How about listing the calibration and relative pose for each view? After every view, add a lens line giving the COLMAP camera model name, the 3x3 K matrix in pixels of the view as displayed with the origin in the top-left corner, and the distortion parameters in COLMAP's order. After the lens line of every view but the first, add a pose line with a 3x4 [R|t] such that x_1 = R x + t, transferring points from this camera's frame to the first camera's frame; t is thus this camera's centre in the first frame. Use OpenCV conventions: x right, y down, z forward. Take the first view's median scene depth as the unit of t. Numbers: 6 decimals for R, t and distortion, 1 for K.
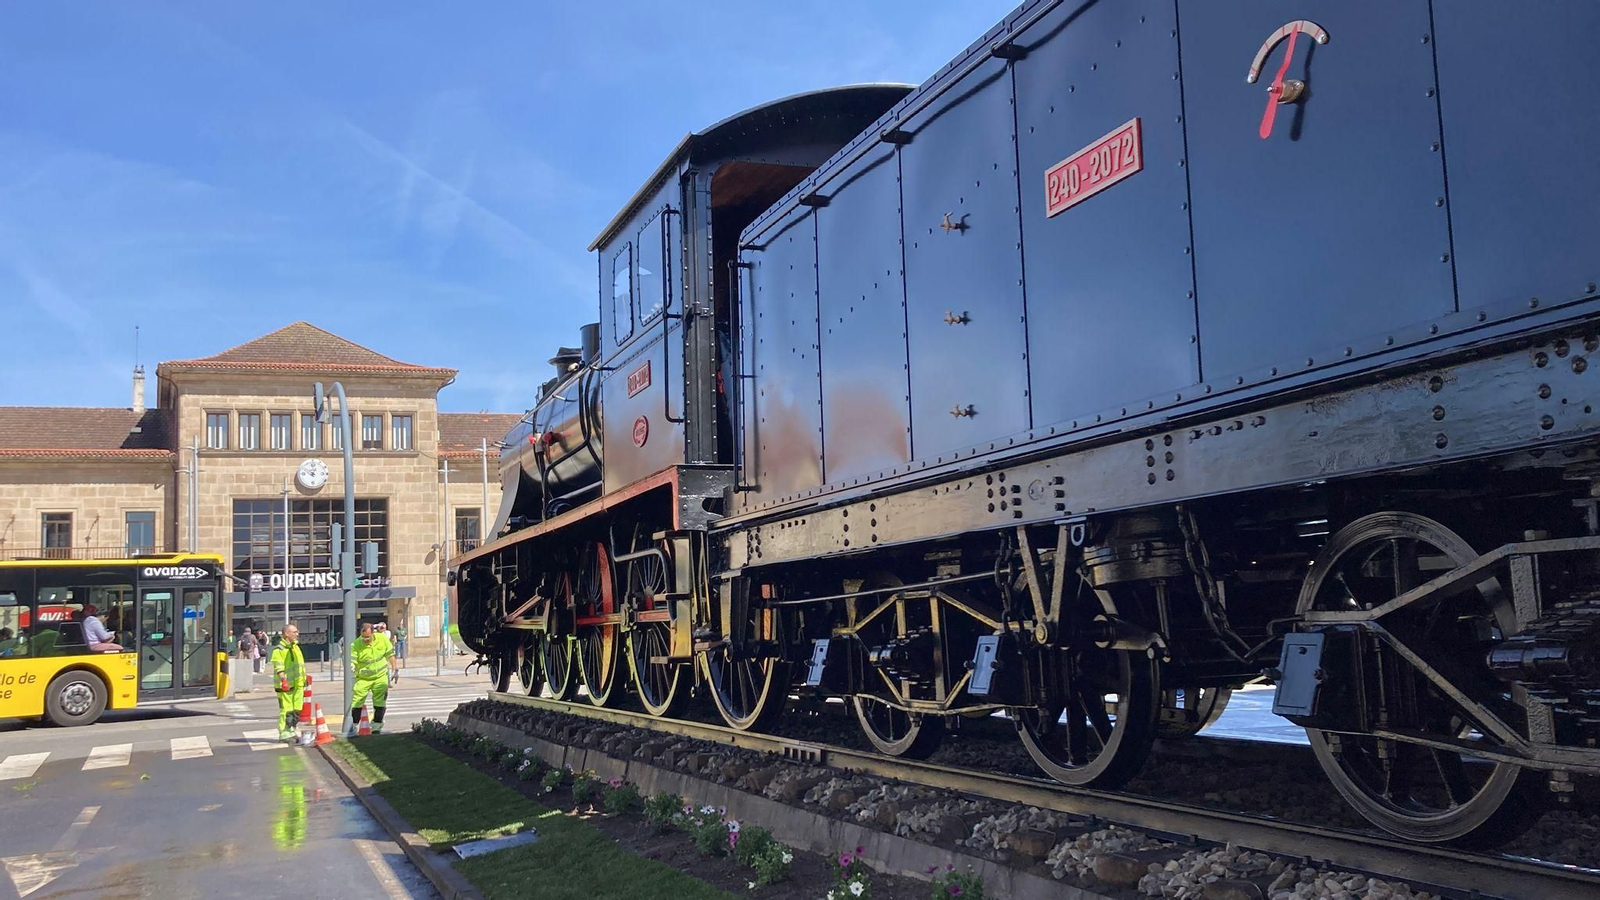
lens RADIAL K [[1497.2, 0, 764.2], [0, 1497.2, 442.3], [0, 0, 1]] dist [0.086072, -0.139752]
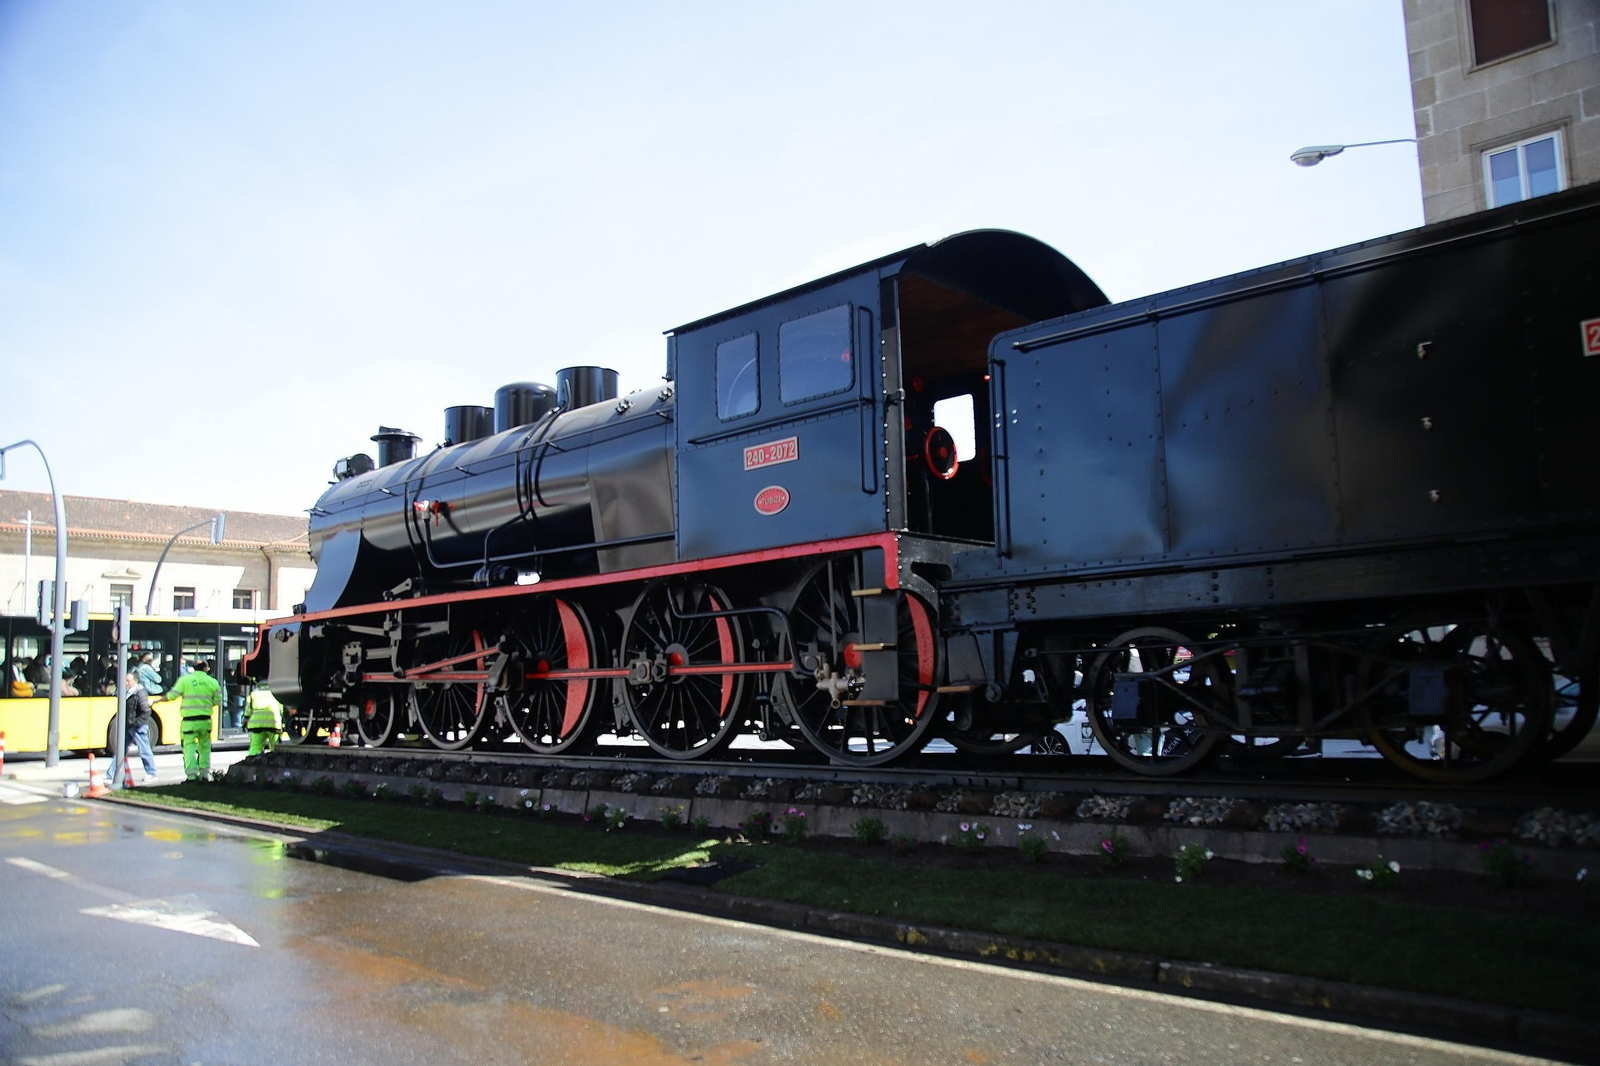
lens RADIAL K [[1161.4, 0, 779.2], [0, 1161.4, 584.1], [0, 0, 1]] dist [-0.067667, 0.054378]
pose [[0.878735, 0.053594, 0.474292, -0.437581], [-0.063582, 0.997964, 0.005031, 0.045124], [-0.473057, -0.034577, 0.880353, 0.214613]]
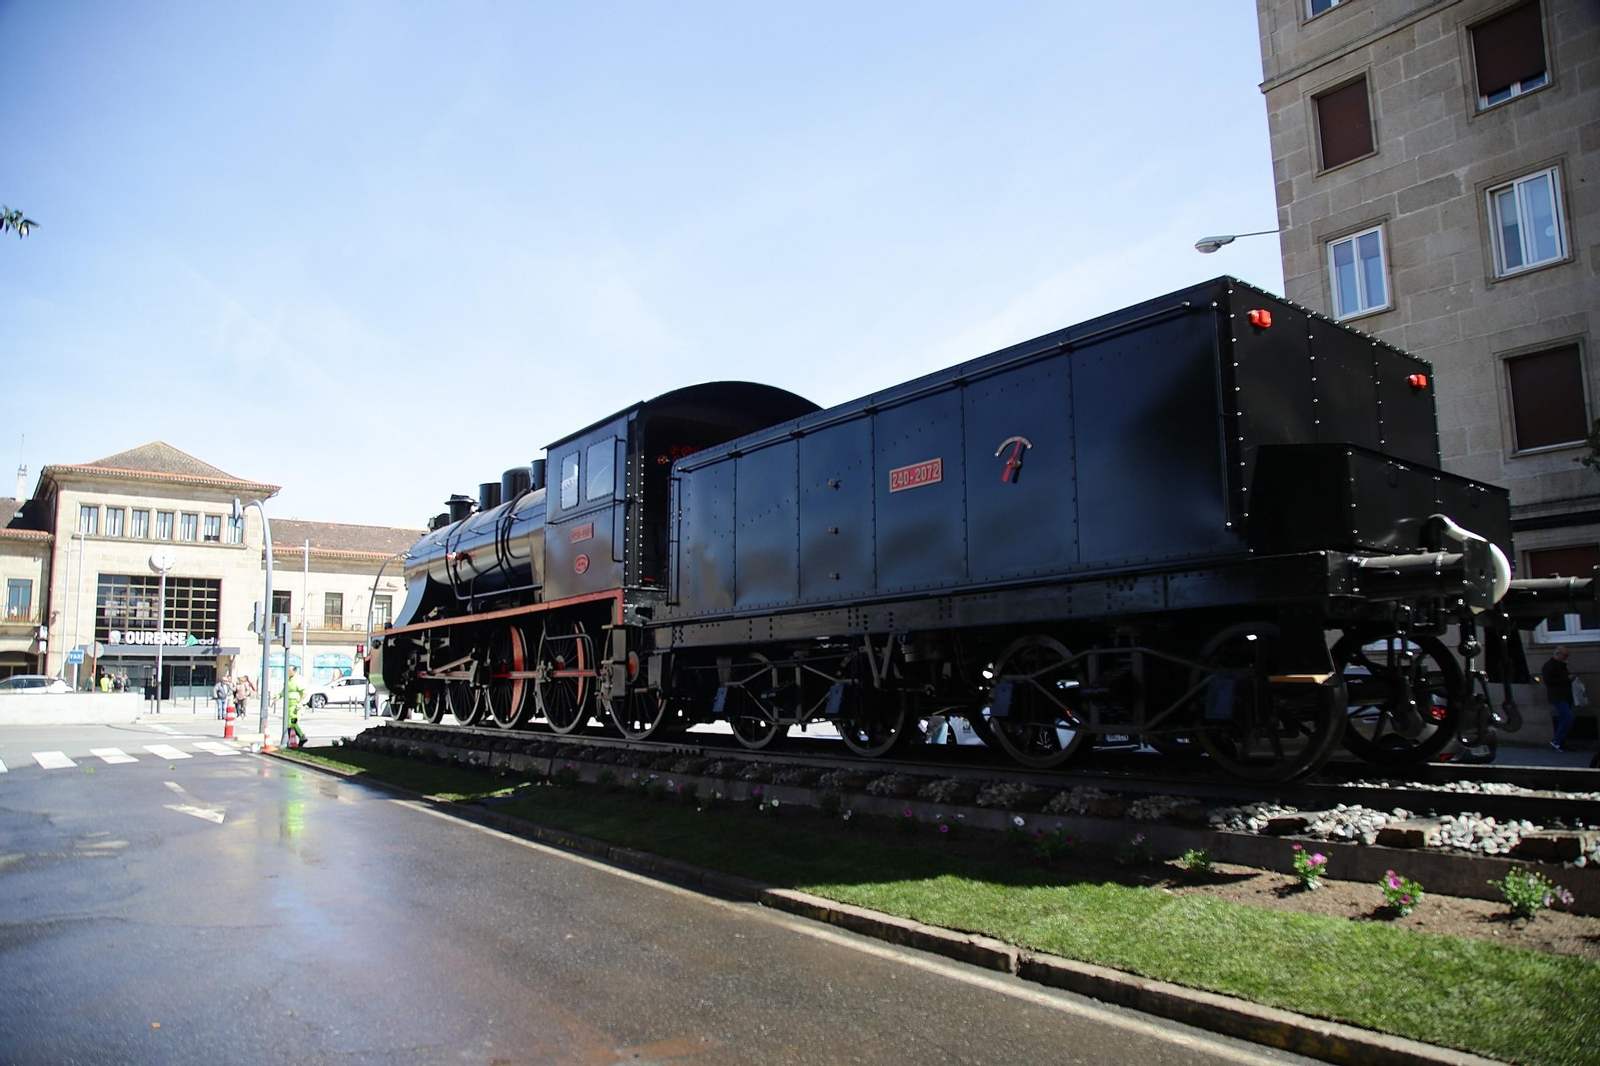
lens RADIAL K [[1102.6, 0, 790.2], [0, 1102.6, 548.3], [0, 0, 1]] dist [-0.117465, 0.080063]
pose [[0.957151, 0.065064, 0.282185, -0.188611], [-0.062085, 0.997880, -0.019494, -0.013887], [-0.282855, 0.001139, 0.959162, -0.232210]]
